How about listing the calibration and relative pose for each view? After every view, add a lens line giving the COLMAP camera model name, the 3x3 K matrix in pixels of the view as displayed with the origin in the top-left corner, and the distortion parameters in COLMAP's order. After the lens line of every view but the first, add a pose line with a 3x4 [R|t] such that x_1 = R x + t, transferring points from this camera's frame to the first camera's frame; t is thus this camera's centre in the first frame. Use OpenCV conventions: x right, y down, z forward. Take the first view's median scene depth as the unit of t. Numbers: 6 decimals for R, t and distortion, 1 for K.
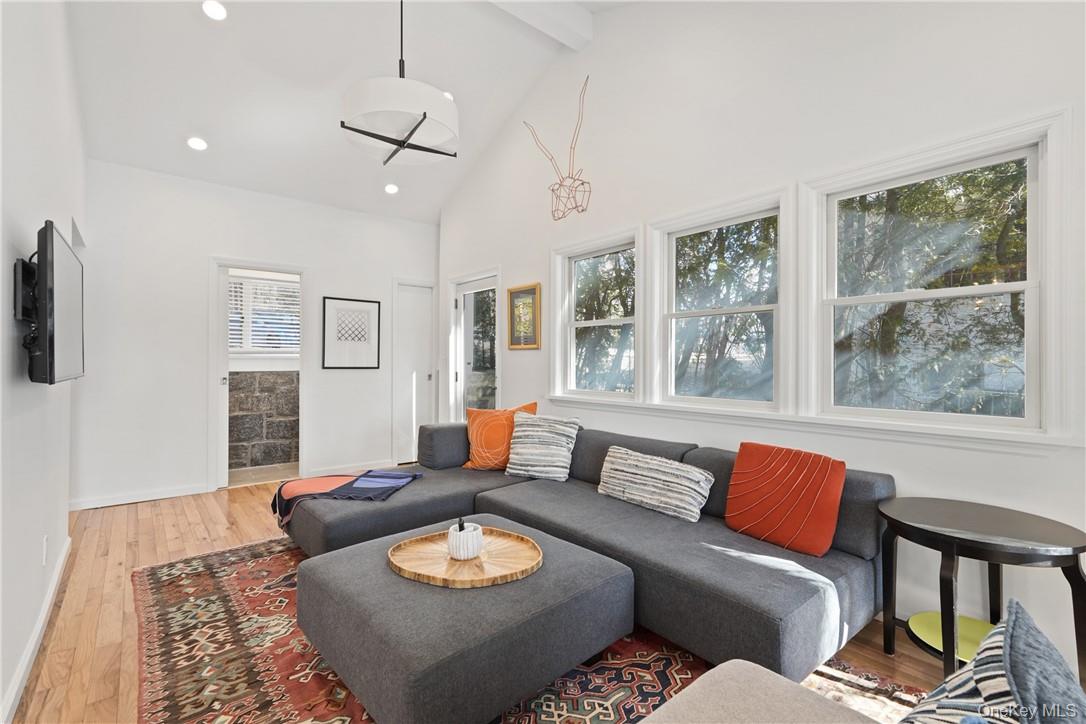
lens RADIAL K [[484.7, 0, 543.0], [0, 484.7, 362.0], [0, 0, 1]] dist [0.002215, 0.000564]
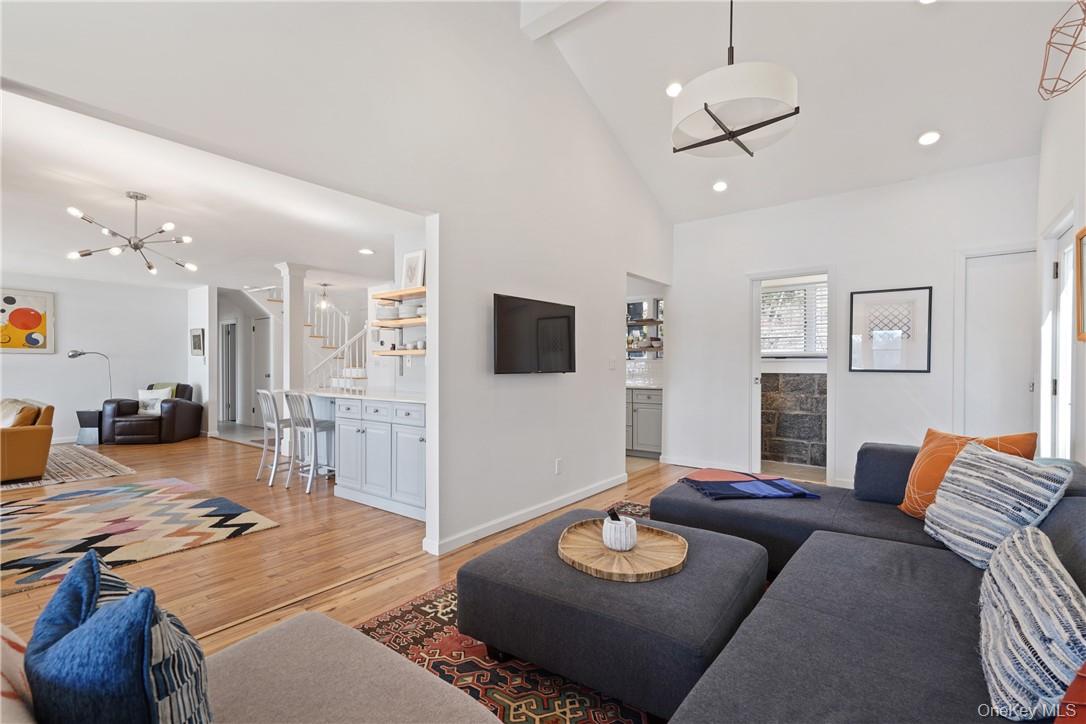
lens RADIAL K [[483.3, 0, 543.8], [0, 483.3, 374.0], [0, 0, 1]] dist [0.000414, 0.000435]
pose [[0.215329, 0.016242, -0.976407, 0.345824], [-0.000064, 0.999862, 0.016618, 0.003955], [0.976542, -0.003516, 0.215300, 0.260974]]
